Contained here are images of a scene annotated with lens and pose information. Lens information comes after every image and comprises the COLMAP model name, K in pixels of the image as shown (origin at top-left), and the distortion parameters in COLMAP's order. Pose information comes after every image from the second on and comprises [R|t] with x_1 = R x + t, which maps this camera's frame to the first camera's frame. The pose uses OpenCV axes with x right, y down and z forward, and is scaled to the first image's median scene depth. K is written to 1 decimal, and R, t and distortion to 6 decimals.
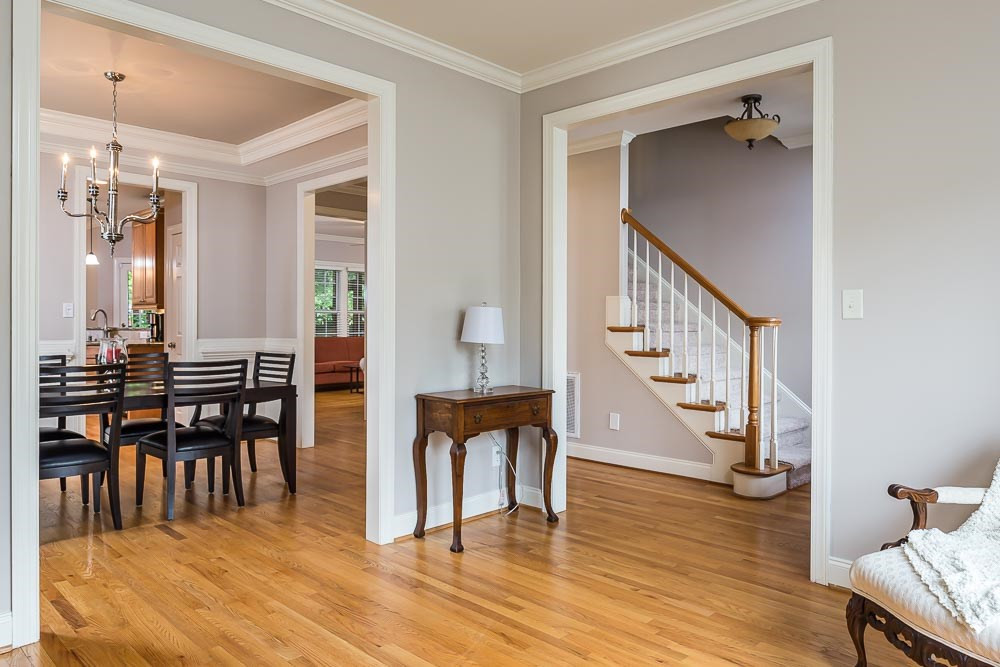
lens RADIAL K [[685.3, 0, 496.1], [0, 685.3, 331.5], [0, 0, 1]] dist [-0.001985, -0.000733]
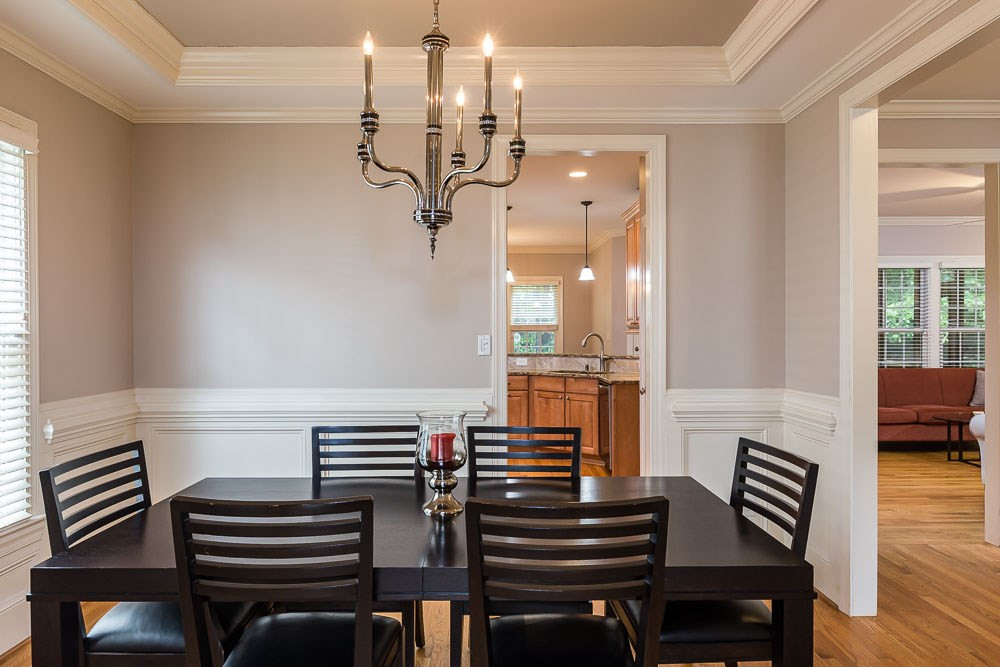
lens RADIAL K [[685.3, 0, 496.1], [0, 685.3, 331.5], [0, 0, 1]] dist [-0.001985, -0.000733]
pose [[0.710472, -0.005526, -0.703704, -0.062060], [-0.005213, 0.999900, -0.013116, -0.017610], [0.703706, 0.012987, 0.710373, 0.250231]]
